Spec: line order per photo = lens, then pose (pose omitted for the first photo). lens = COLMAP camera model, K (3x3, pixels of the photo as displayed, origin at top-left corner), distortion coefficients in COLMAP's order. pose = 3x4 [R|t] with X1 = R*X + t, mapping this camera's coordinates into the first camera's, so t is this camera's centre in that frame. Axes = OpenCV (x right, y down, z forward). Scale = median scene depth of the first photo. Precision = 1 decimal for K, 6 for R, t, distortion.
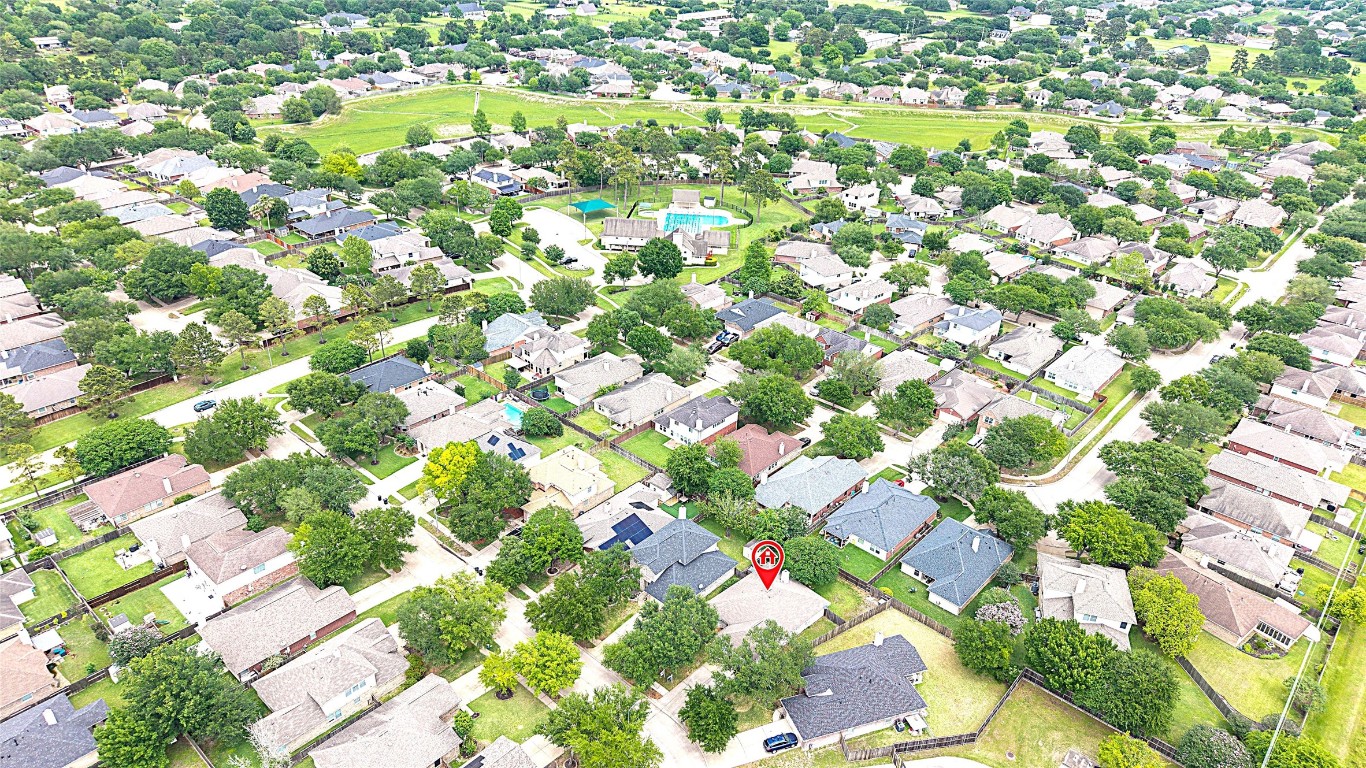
lens RADIAL K [[907.6, 0, 683.0], [0, 907.6, 384.0], [0, 0, 1]] dist [0.005489, -0.002646]
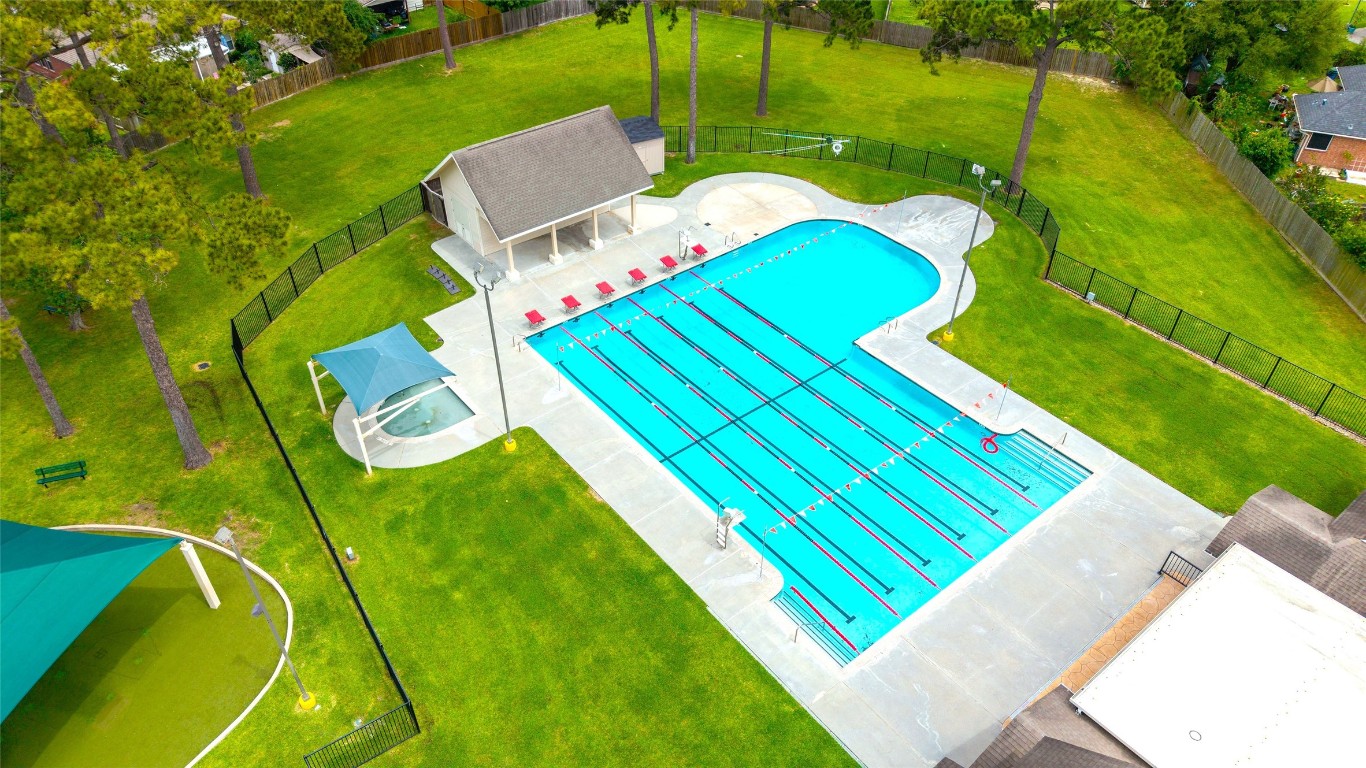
lens RADIAL K [[907.6, 0, 683.0], [0, 907.6, 384.0], [0, 0, 1]] dist [0.005489, -0.002646]
pose [[0.744278, -0.446471, 0.496704, -0.056460], [0.333782, 0.892833, 0.302388, -0.170018], [-0.578481, -0.059270, 0.813540, 0.686447]]
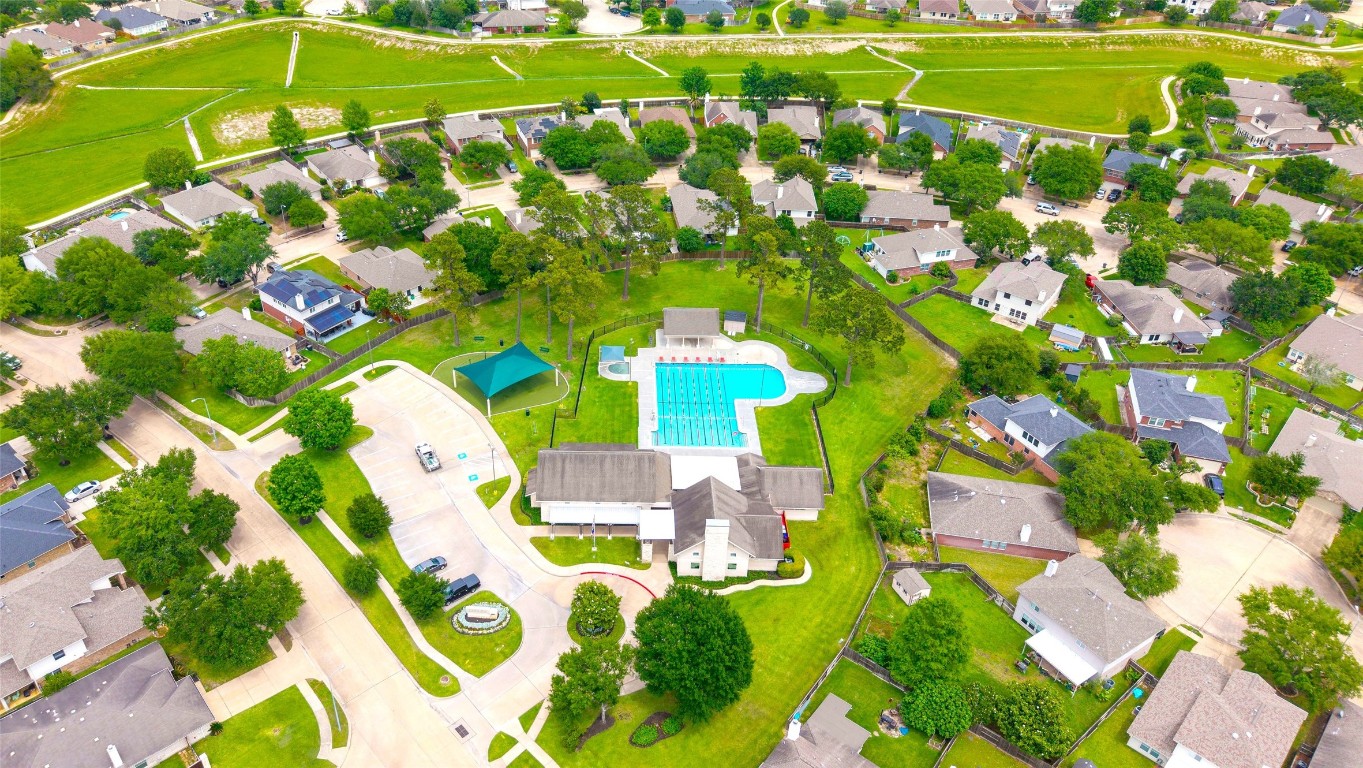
lens RADIAL K [[987.4, 0, 620.7], [0, 987.4, 335.3], [0, 0, 1]] dist [0.098583, -0.172817]
pose [[0.998674, -0.046375, 0.022343, -0.037741], [0.044459, 0.995824, 0.079740, -0.194284], [-0.025947, -0.078641, 0.996565, 0.367300]]
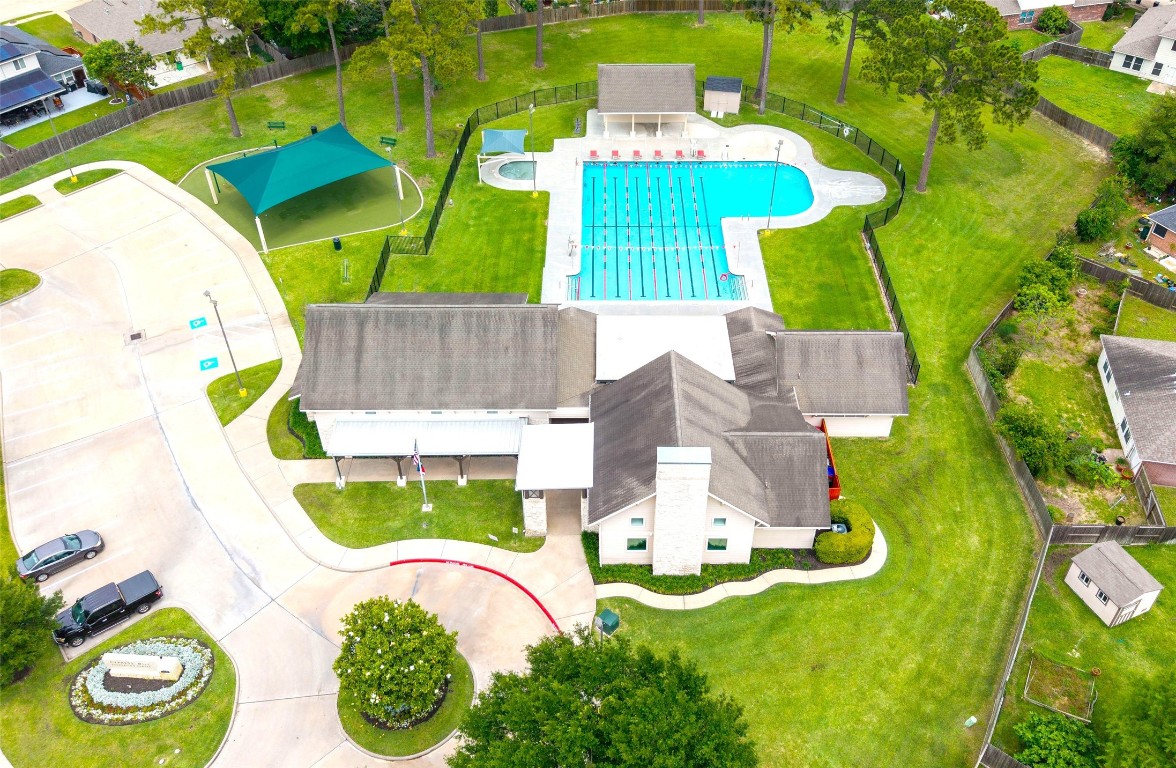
lens RADIAL K [[973.4, 0, 628.5], [0, 973.4, 359.2], [0, 0, 1]] dist [0.073458, -0.159419]
pose [[0.997213, -0.064783, 0.037007, -0.014857], [0.055476, 0.975516, 0.212817, -0.151092], [-0.049887, -0.210171, 0.976391, 0.544858]]
